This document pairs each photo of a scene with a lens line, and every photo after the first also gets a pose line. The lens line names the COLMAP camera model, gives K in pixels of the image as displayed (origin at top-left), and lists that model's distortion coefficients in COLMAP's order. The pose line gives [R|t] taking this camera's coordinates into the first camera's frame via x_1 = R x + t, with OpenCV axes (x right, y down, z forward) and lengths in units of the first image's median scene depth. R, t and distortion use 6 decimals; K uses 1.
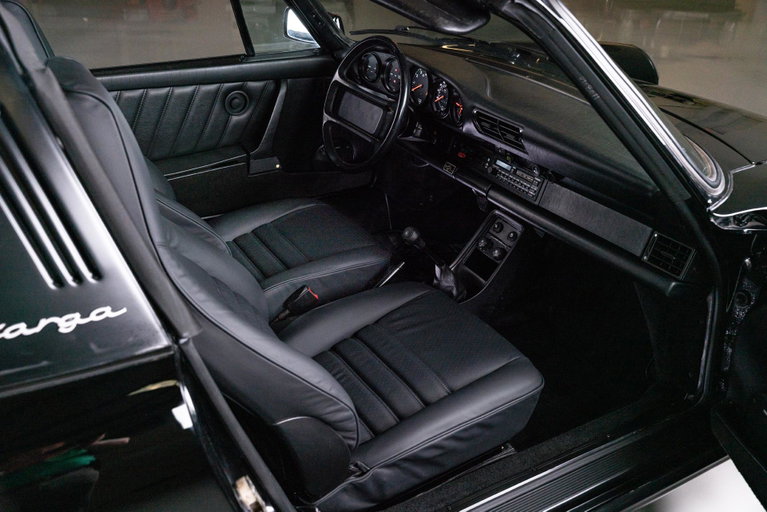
lens RADIAL K [[734.3, 0, 381.2], [0, 734.3, 255.1], [0, 0, 1]] dist [-0.003079, 0.000000]
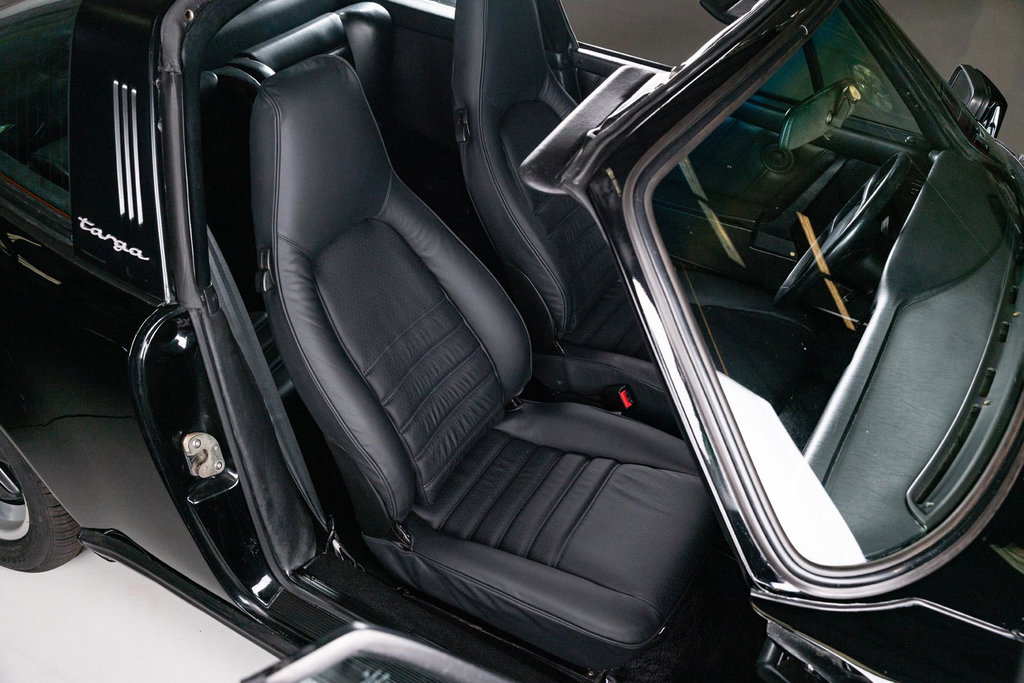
lens RADIAL K [[980.4, 0, 512.3], [0, 980.4, 342.6], [0, 0, 1]] dist [-0.003079, 0.000000]
pose [[0.488676, 0.539228, -0.685878, 0.716493], [-0.450379, 0.829206, 0.331023, -0.384726], [0.747231, 0.147143, 0.648070, 0.200143]]
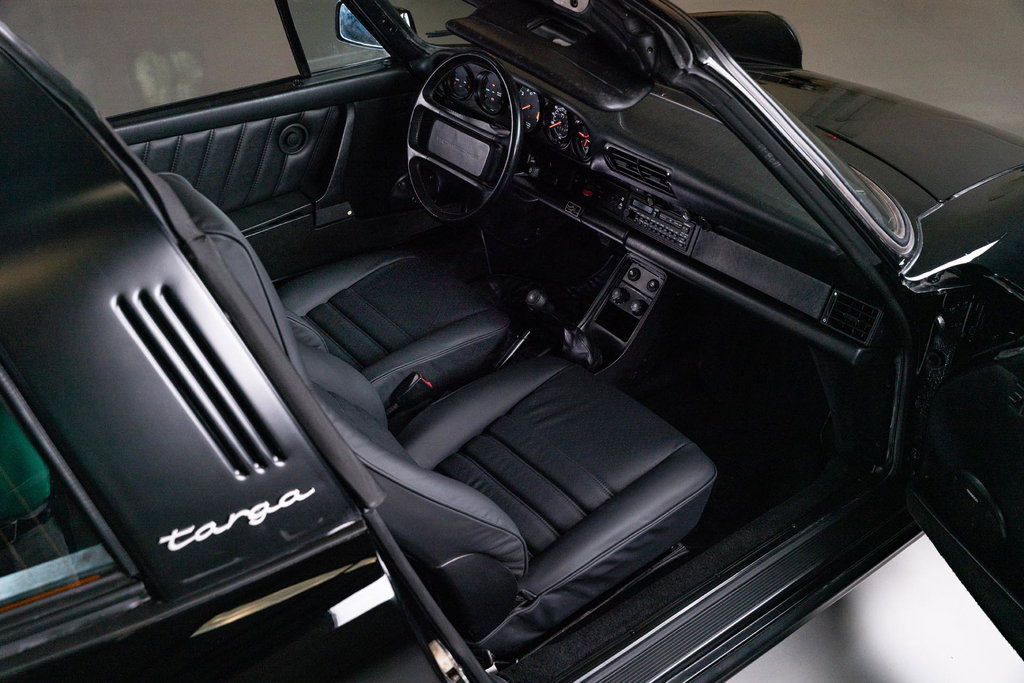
lens RADIAL K [[980.4, 0, 508.2], [0, 980.4, 340.2], [0, 0, 1]] dist [-0.003079, 0.000000]
pose [[0.992889, -0.085402, 0.082934, -0.108225], [0.077146, 0.992181, 0.098111, -0.115891], [-0.090665, -0.091015, 0.991714, -0.112924]]
